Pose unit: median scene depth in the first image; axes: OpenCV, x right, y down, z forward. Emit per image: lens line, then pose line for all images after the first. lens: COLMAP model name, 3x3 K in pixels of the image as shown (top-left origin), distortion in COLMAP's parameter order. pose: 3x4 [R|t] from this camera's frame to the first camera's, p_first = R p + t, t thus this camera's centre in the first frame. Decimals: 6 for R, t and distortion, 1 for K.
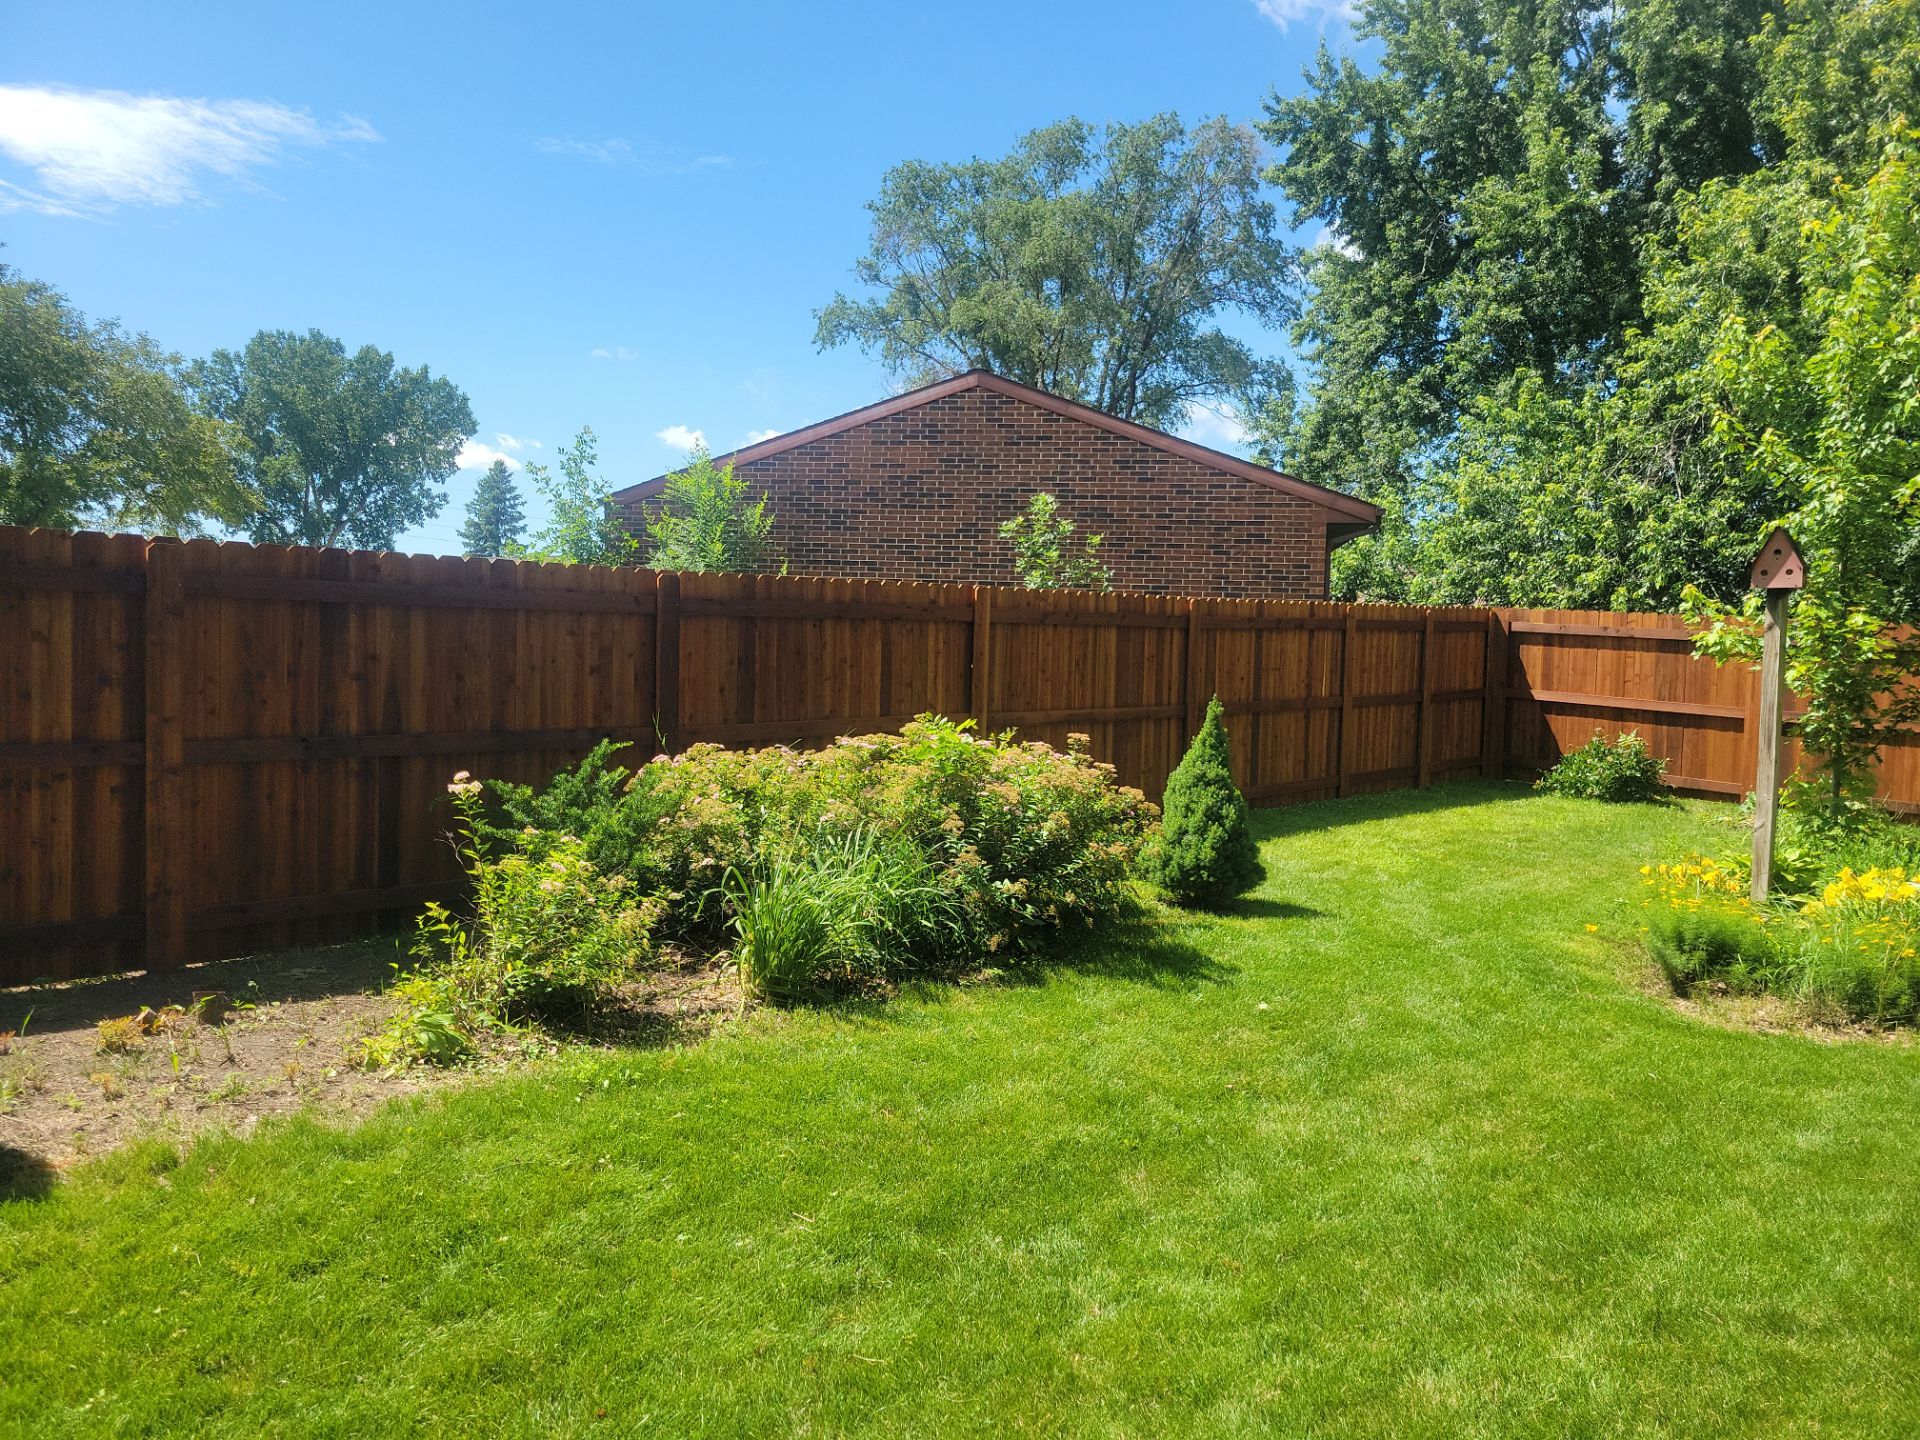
lens RADIAL K [[1458.4, 0, 962.9], [0, 1458.4, 734.7], [0, 0, 1]] dist [0.049385, -0.034191]
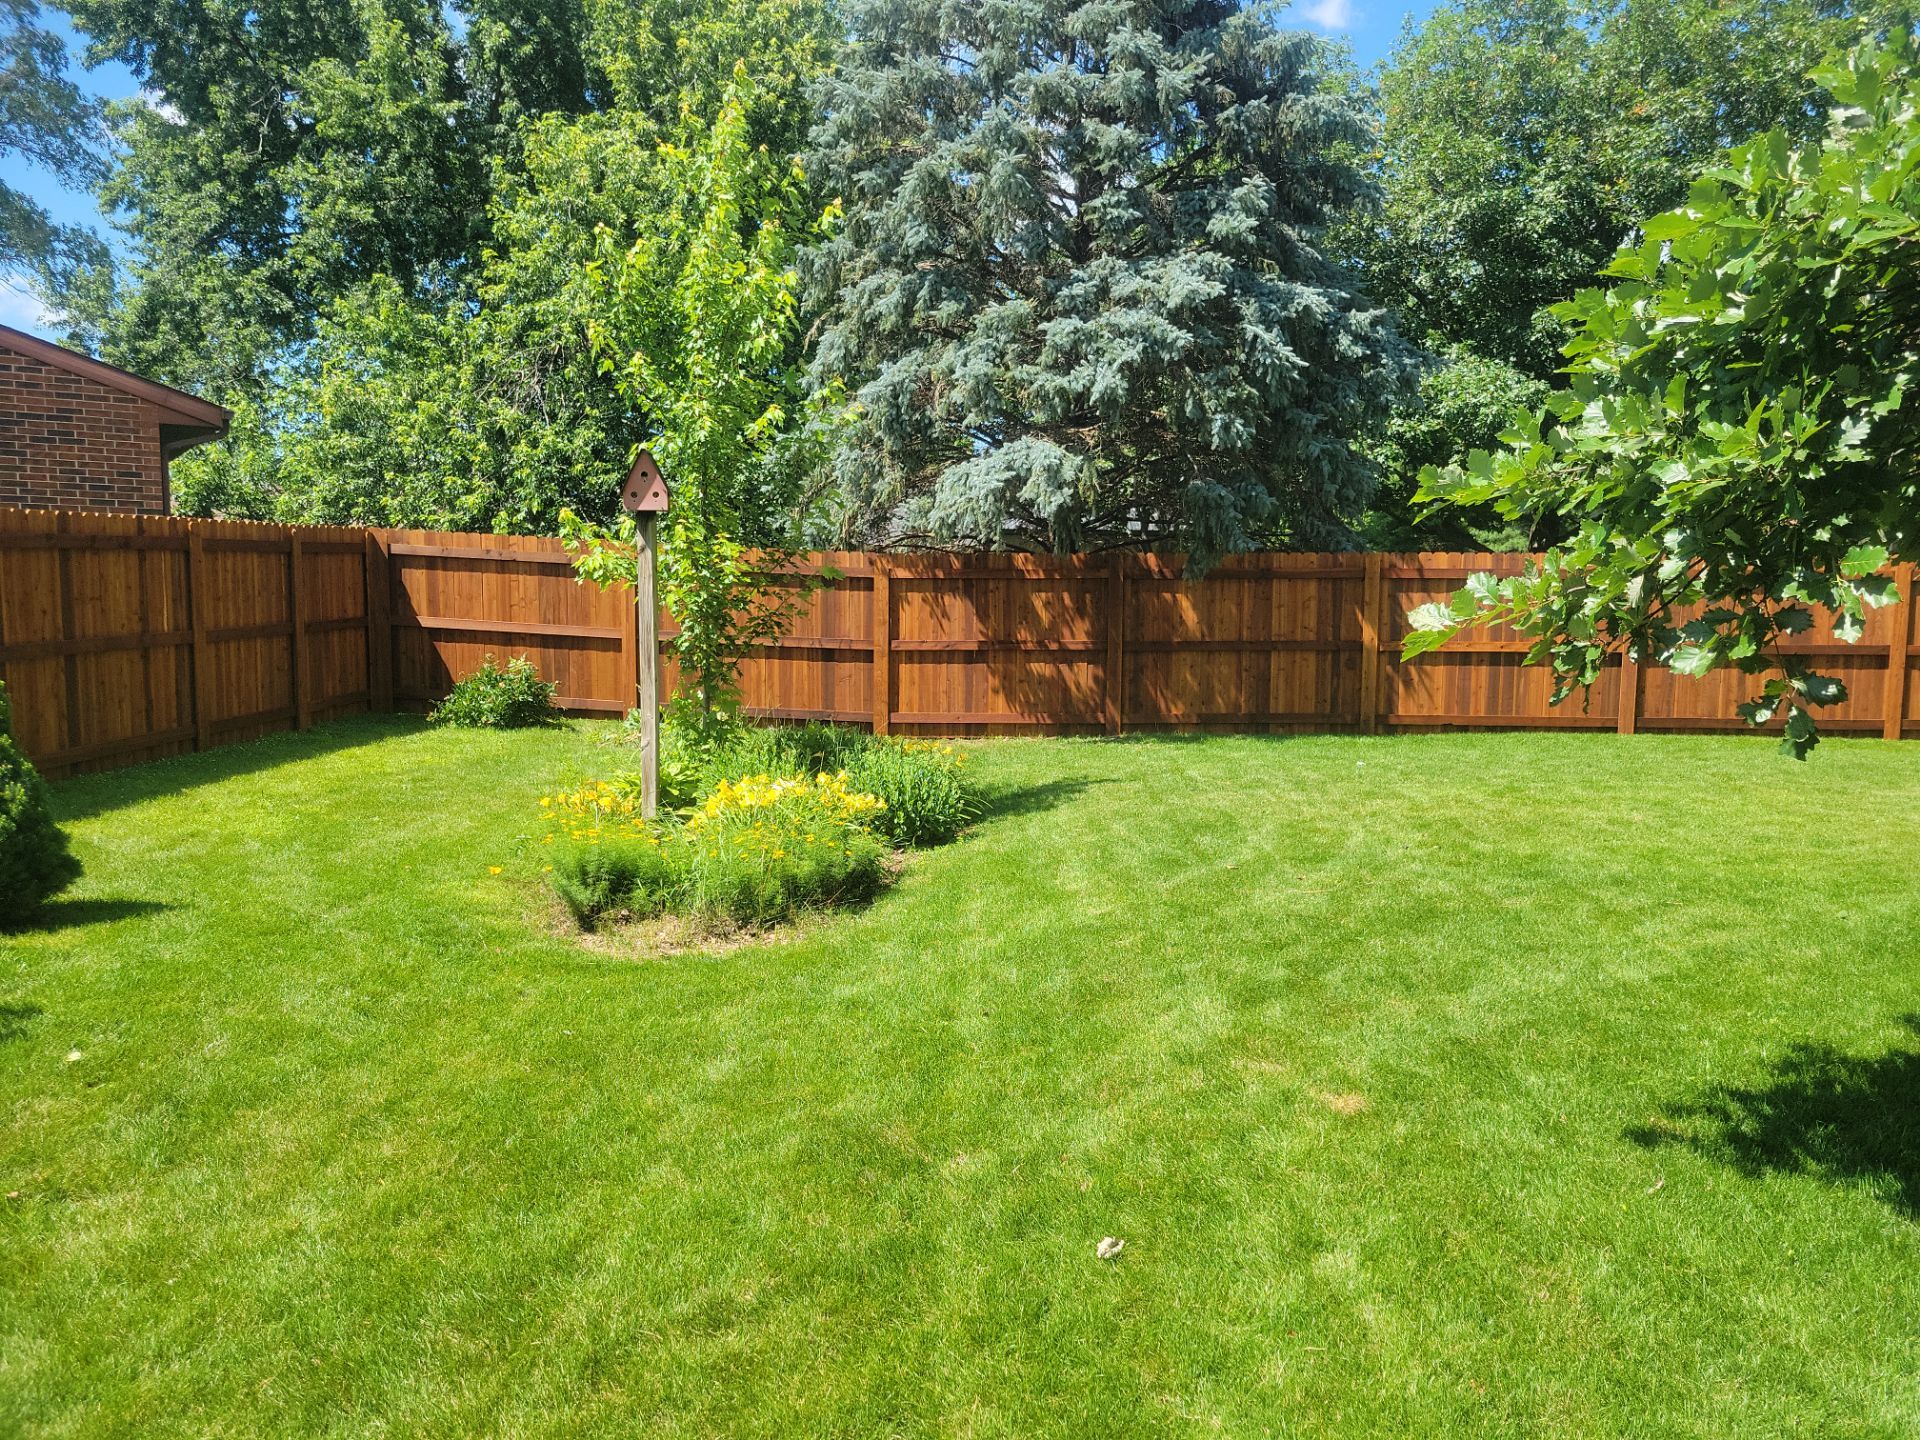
lens RADIAL K [[1458.4, 0, 962.9], [0, 1458.4, 734.7], [0, 0, 1]] dist [0.049385, -0.034191]
pose [[0.750970, -0.081922, 0.655235, 0.025384], [0.049139, 0.996456, 0.068266, -0.001970], [-0.658506, -0.019068, 0.752334, 0.056299]]
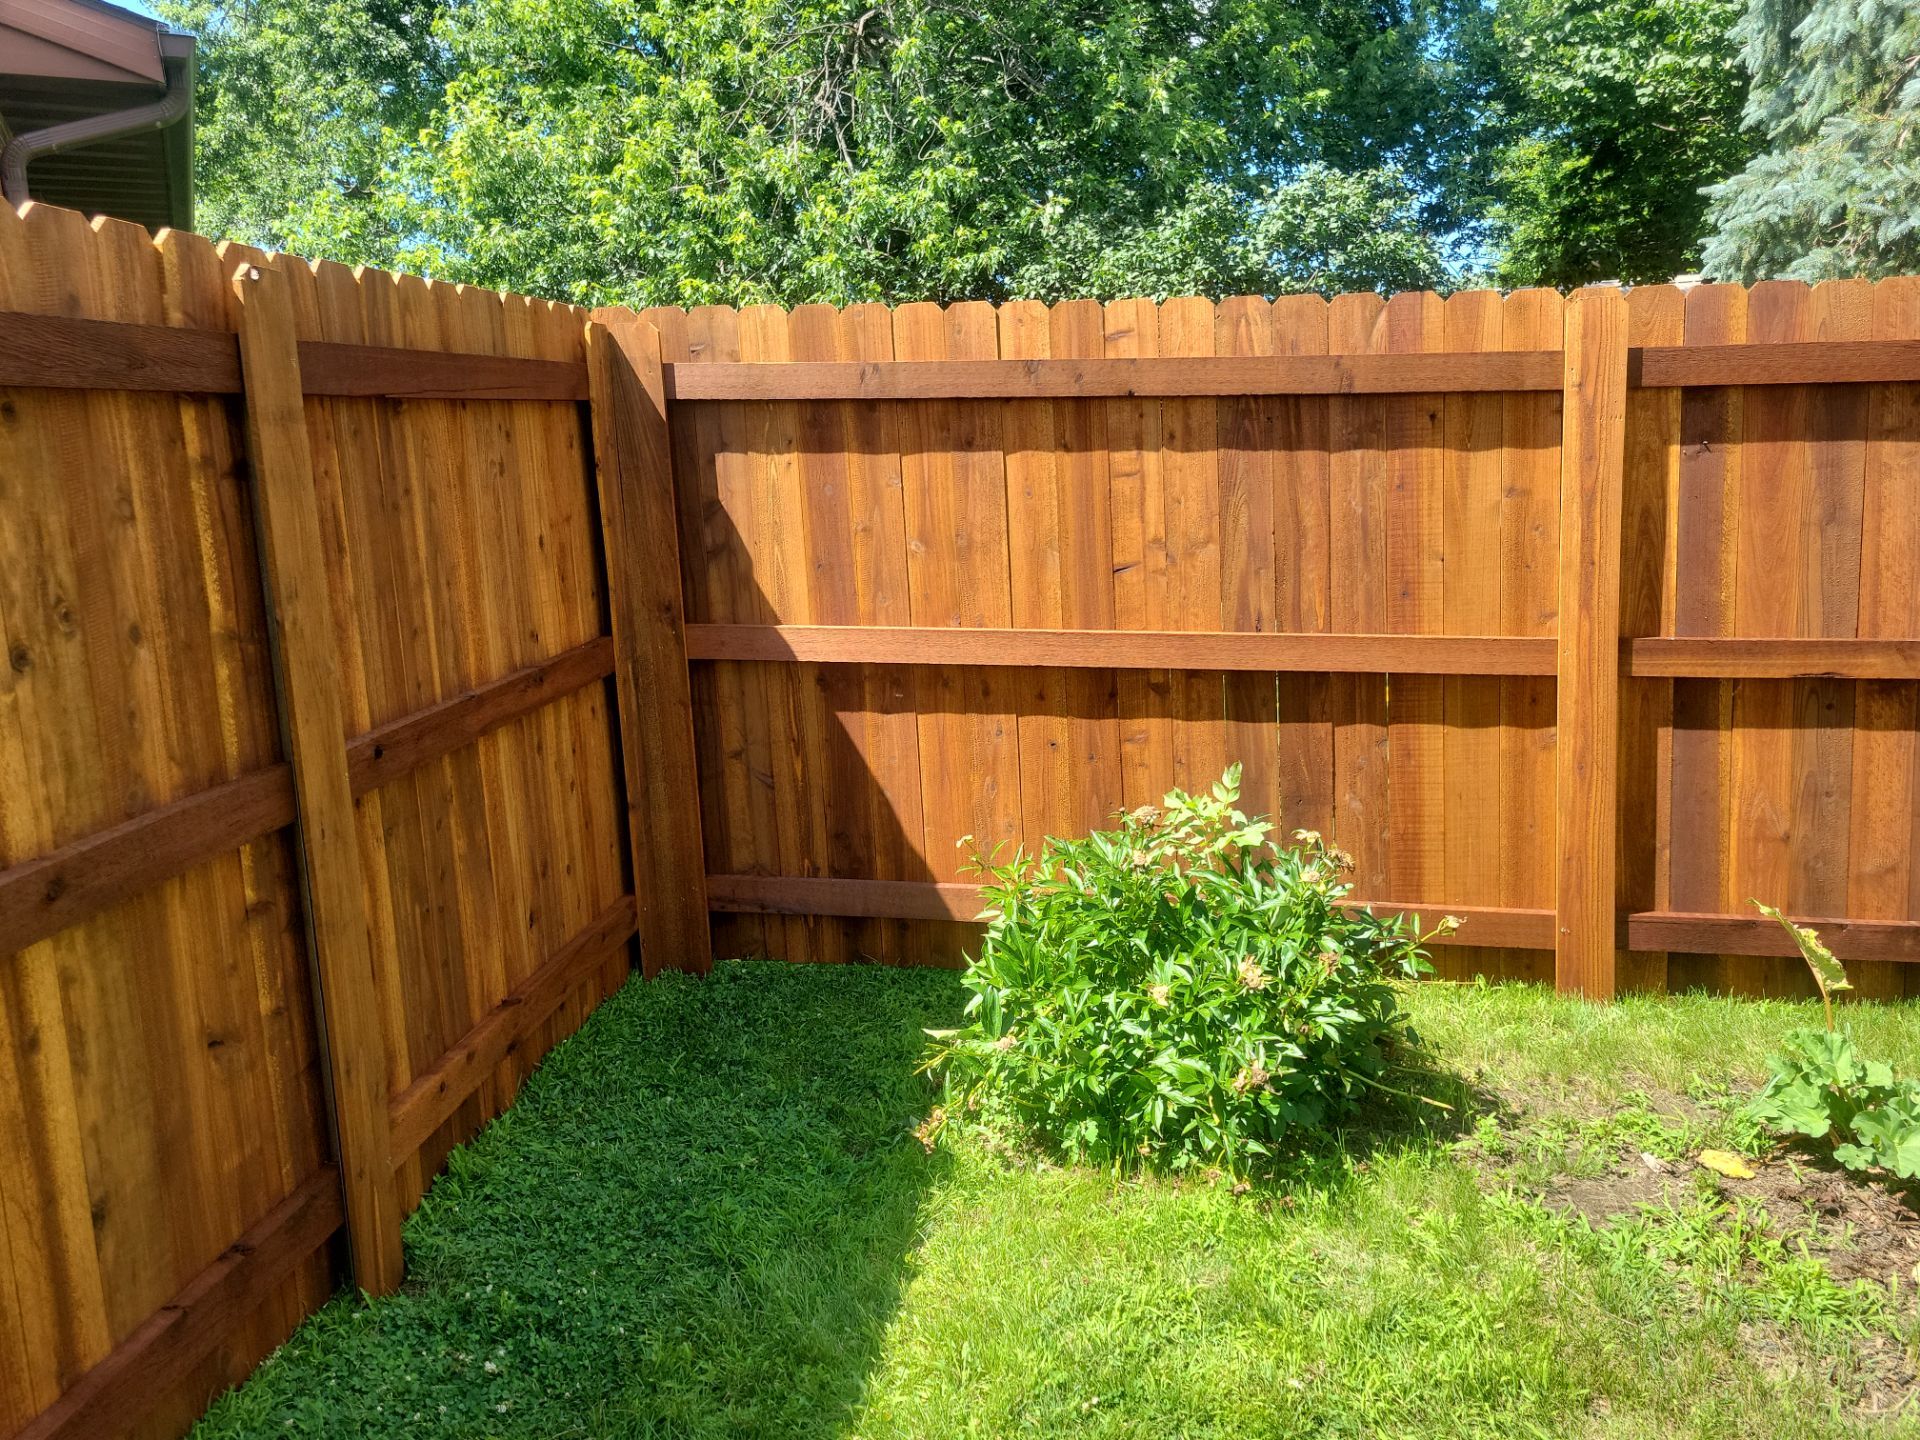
lens RADIAL K [[1476.6, 0, 974.4], [0, 1476.6, 716.9], [0, 0, 1]] dist [0.065668, -0.043846]
pose [[0.810409, -0.161599, 0.563137, 0.266127], [0.101474, 0.985396, 0.136740, -0.047221], [-0.577010, -0.053672, 0.814972, 0.768949]]
